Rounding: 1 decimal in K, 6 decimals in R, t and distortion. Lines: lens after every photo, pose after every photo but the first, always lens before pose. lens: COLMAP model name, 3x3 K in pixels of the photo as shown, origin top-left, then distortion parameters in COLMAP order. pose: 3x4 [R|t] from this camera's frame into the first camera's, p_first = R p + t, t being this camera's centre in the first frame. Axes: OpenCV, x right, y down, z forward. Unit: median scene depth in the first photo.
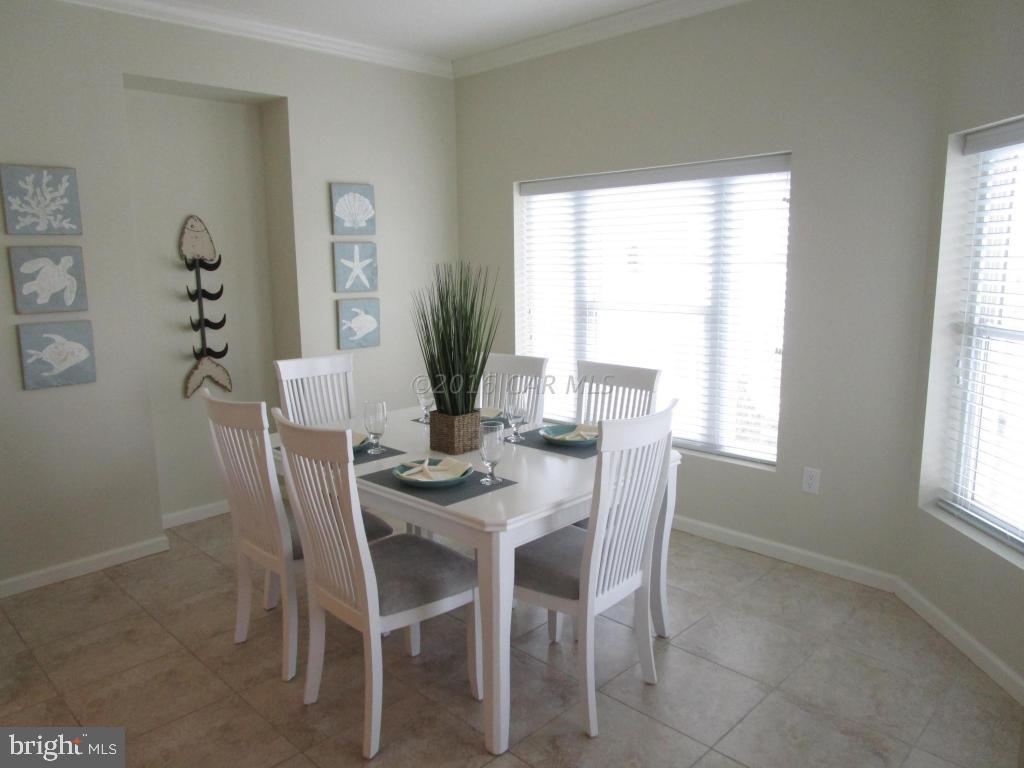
lens RADIAL K [[721.2, 0, 504.6], [0, 721.2, 391.4], [0, 0, 1]] dist [-0.034869, 0.015173]
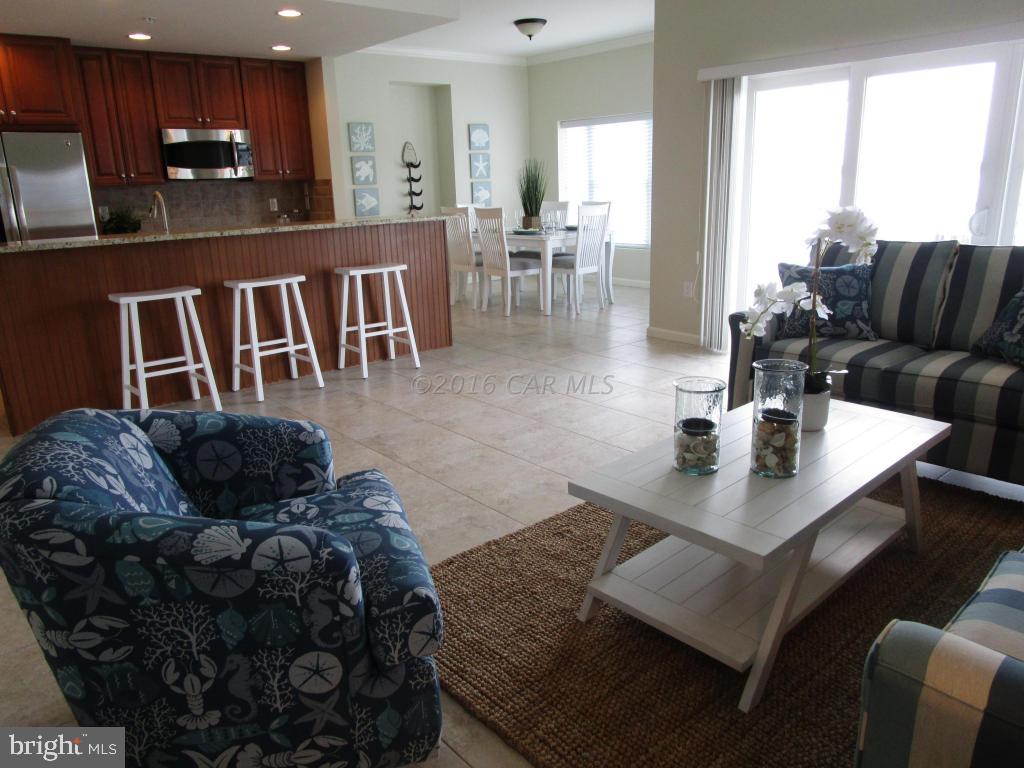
lens RADIAL K [[721.2, 0, 502.7], [0, 721.2, 382.8], [0, 0, 1]] dist [-0.034869, 0.015173]
pose [[0.996502, 0.002502, -0.083532, 0.032148], [0.005258, 0.995694, 0.092549, 0.278279], [0.083404, -0.092665, 0.992198, -1.193713]]
